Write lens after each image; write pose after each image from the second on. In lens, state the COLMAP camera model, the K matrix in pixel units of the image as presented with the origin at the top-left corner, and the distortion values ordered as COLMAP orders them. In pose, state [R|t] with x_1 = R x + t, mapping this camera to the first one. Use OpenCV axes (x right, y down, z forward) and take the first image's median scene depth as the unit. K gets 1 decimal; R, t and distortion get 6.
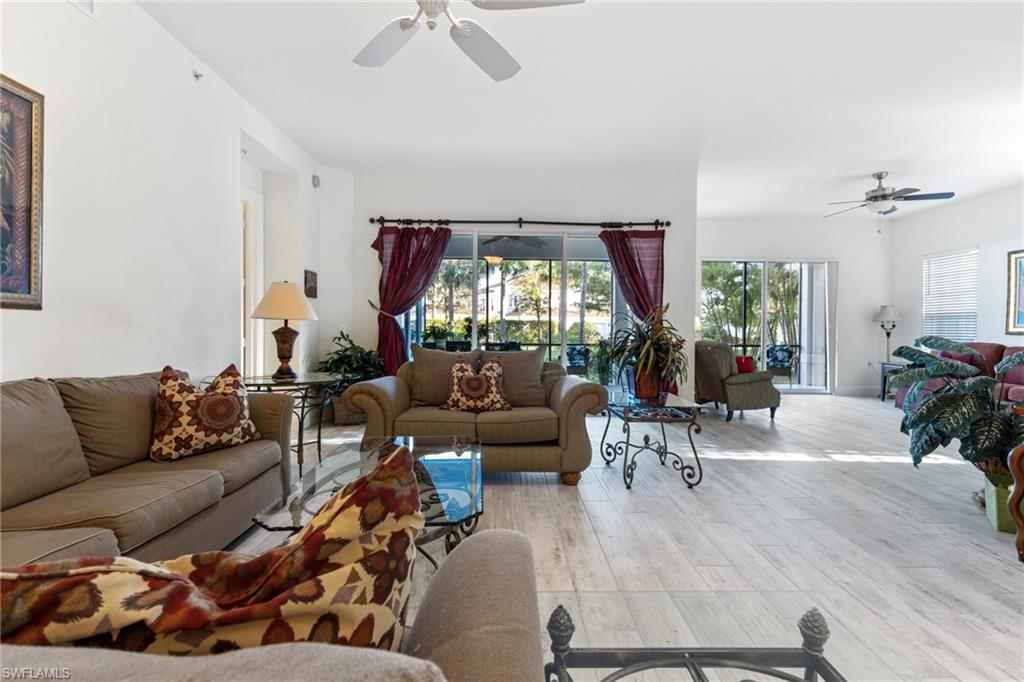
lens RADIAL K [[464.4, 0, 520.4], [0, 464.4, 330.9], [0, 0, 1]] dist [0.007555, -0.002559]
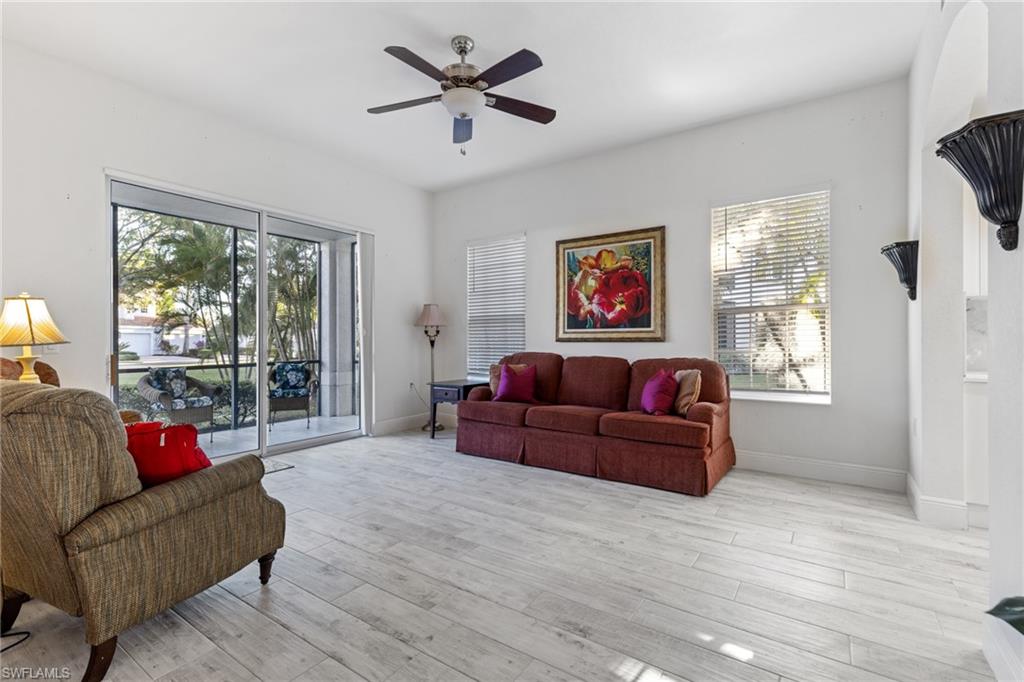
lens RADIAL K [[464.4, 0, 512.2], [0, 464.4, 340.1], [0, 0, 1]] dist [0.007555, -0.002559]
pose [[0.587083, -0.010499, 0.809458, 0.265849], [0.010839, 0.999928, 0.005109, 0.000060], [-0.809454, 0.005774, 0.587155, 0.462361]]
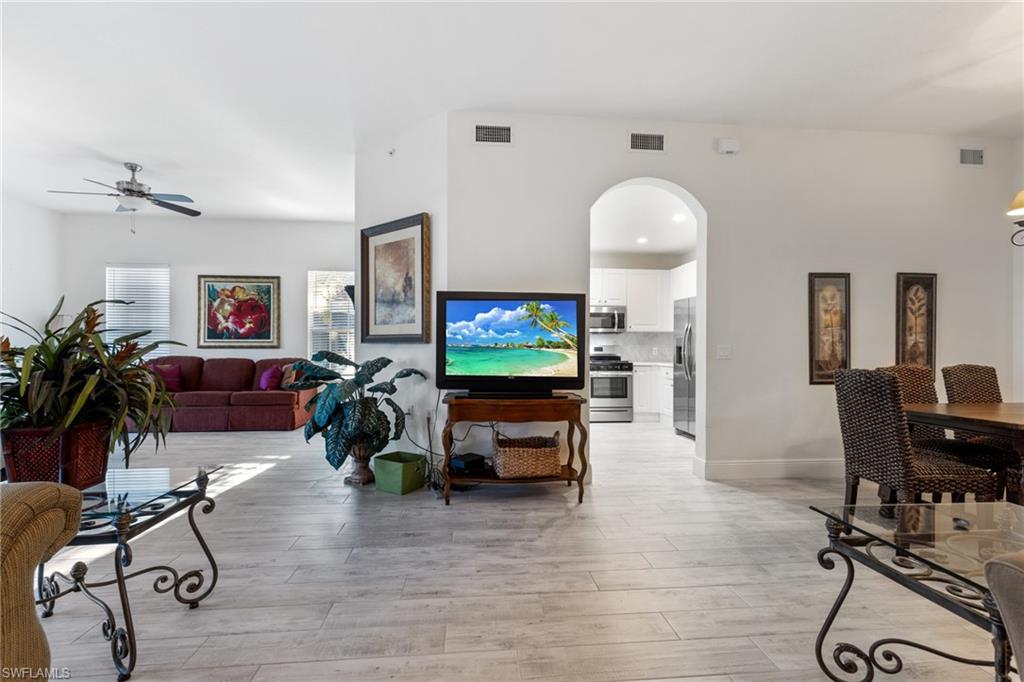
lens RADIAL K [[464.4, 0, 511.0], [0, 464.4, 347.1], [0, 0, 1]] dist [0.007555, -0.002559]
pose [[-0.070722, -0.008229, 0.997462, -0.109122], [0.000008, 0.999966, 0.008250, -0.002969], [-0.997496, 0.000592, -0.070720, 0.255896]]
